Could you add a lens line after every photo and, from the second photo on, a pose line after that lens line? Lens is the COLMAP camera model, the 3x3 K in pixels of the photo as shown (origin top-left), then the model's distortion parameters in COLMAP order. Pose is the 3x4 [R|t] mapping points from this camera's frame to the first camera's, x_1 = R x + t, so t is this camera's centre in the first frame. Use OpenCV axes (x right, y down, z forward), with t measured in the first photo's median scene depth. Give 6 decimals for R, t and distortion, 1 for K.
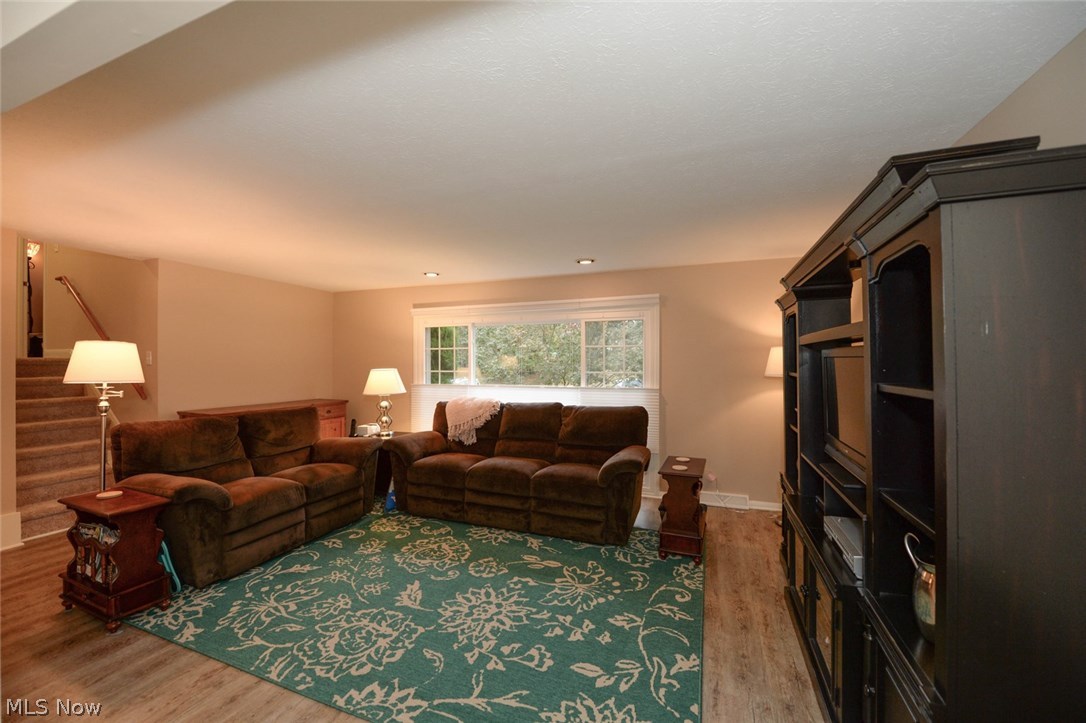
lens RADIAL K [[433.9, 0, 544.7], [0, 433.9, 361.4], [0, 0, 1]] dist [-0.014227, -0.002087]
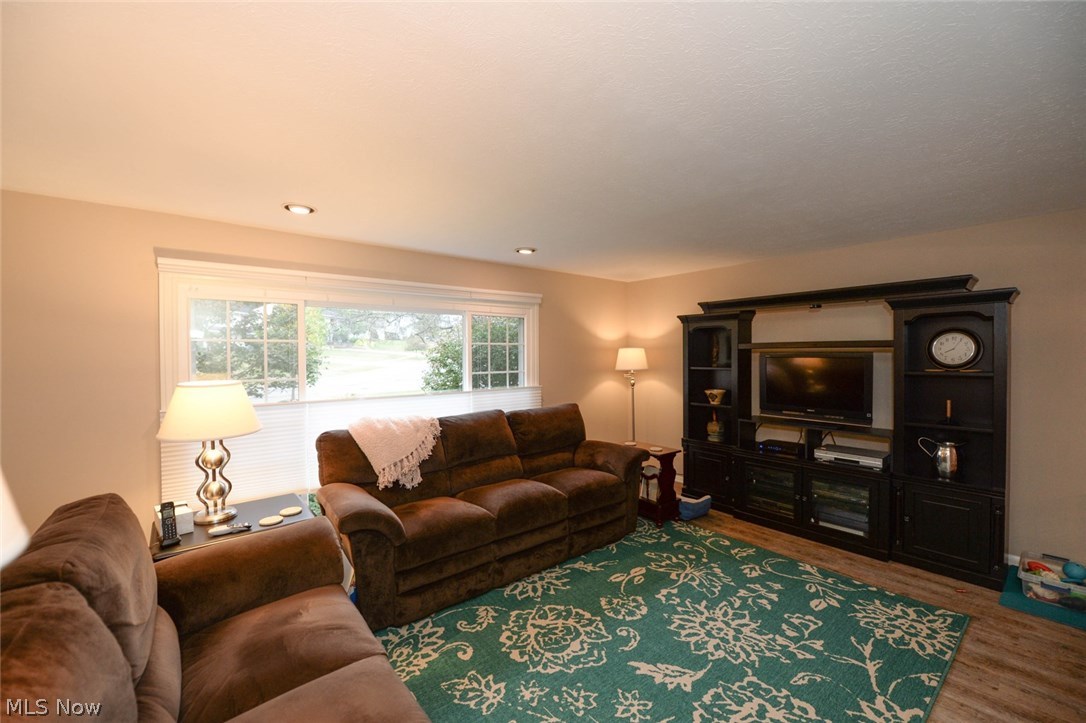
lens RADIAL K [[433.9, 0, 536.1], [0, 433.9, 361.1], [0, 0, 1]] dist [-0.014227, -0.002087]
pose [[0.510600, -0.014227, 0.859700, -0.870952], [0.004401, 0.999893, 0.013933, -0.015532], [-0.859807, -0.003331, 0.510609, 0.664001]]
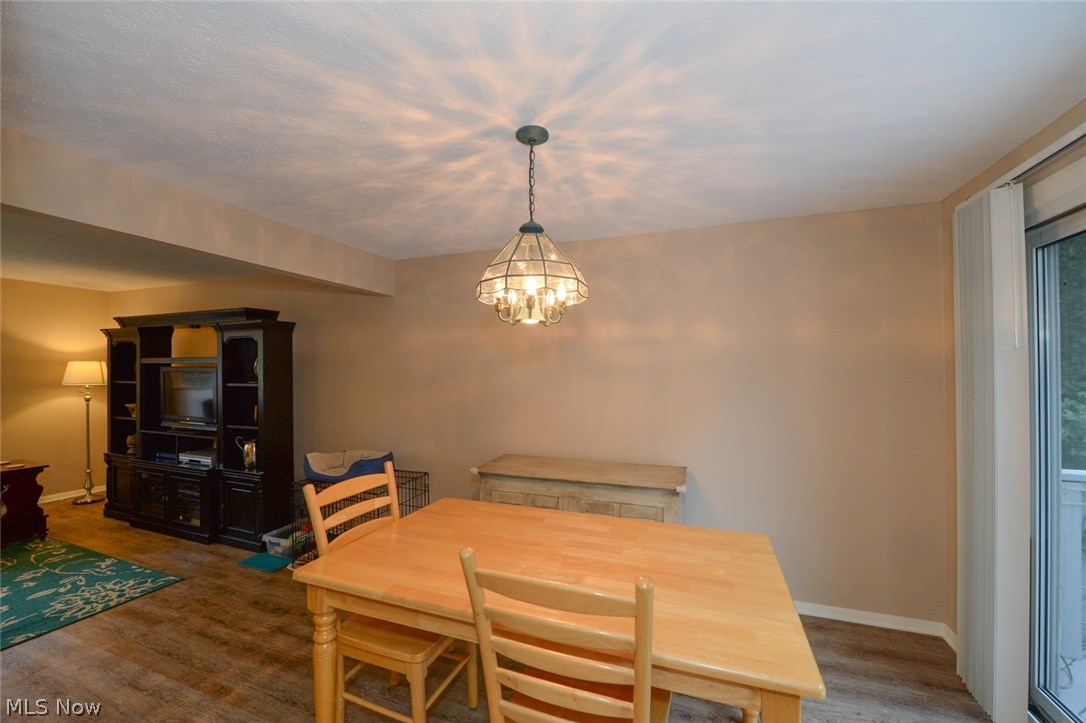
lens RADIAL K [[433.9, 0, 542.3], [0, 433.9, 362.9], [0, 0, 1]] dist [-0.014227, -0.002087]
pose [[0.000946, 0.017081, 0.999854, -0.799214], [-0.003540, 0.999848, -0.017077, -0.014073], [-0.999993, -0.003523, 0.001006, -0.394638]]
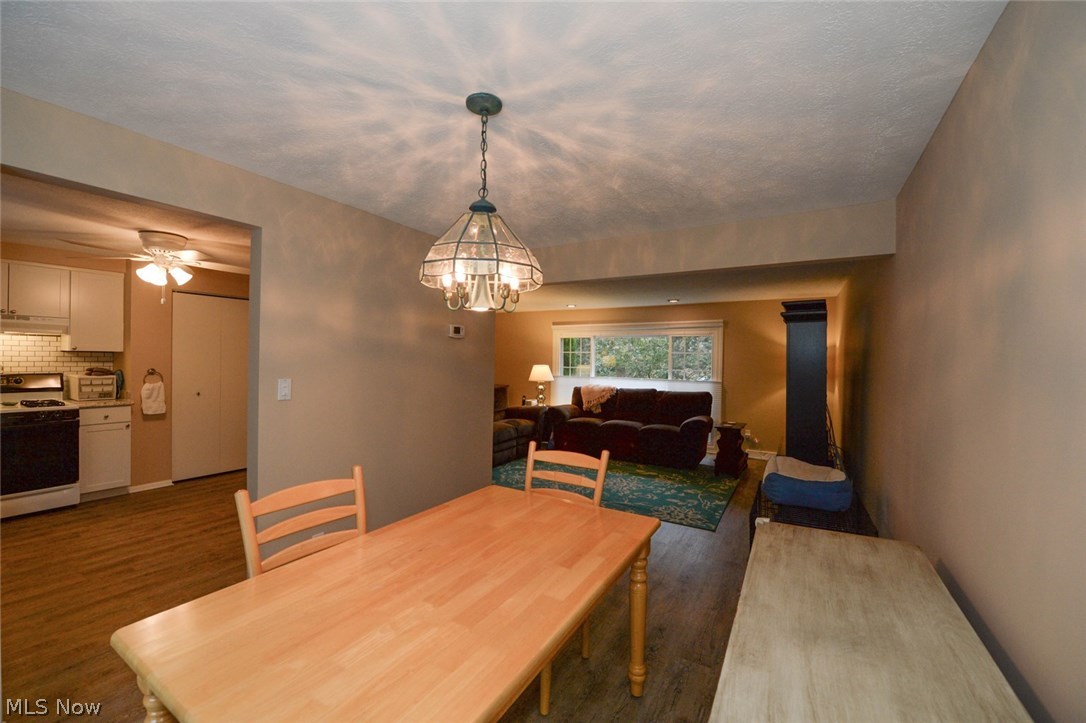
lens RADIAL K [[433.9, 0, 538.7], [0, 433.9, 362.5], [0, 0, 1]] dist [-0.014227, -0.002087]
pose [[0.981963, 0.017994, -0.188216, -0.113797], [-0.015848, 0.999791, 0.012901, -0.020174], [0.188408, -0.009685, 0.982043, -0.850382]]
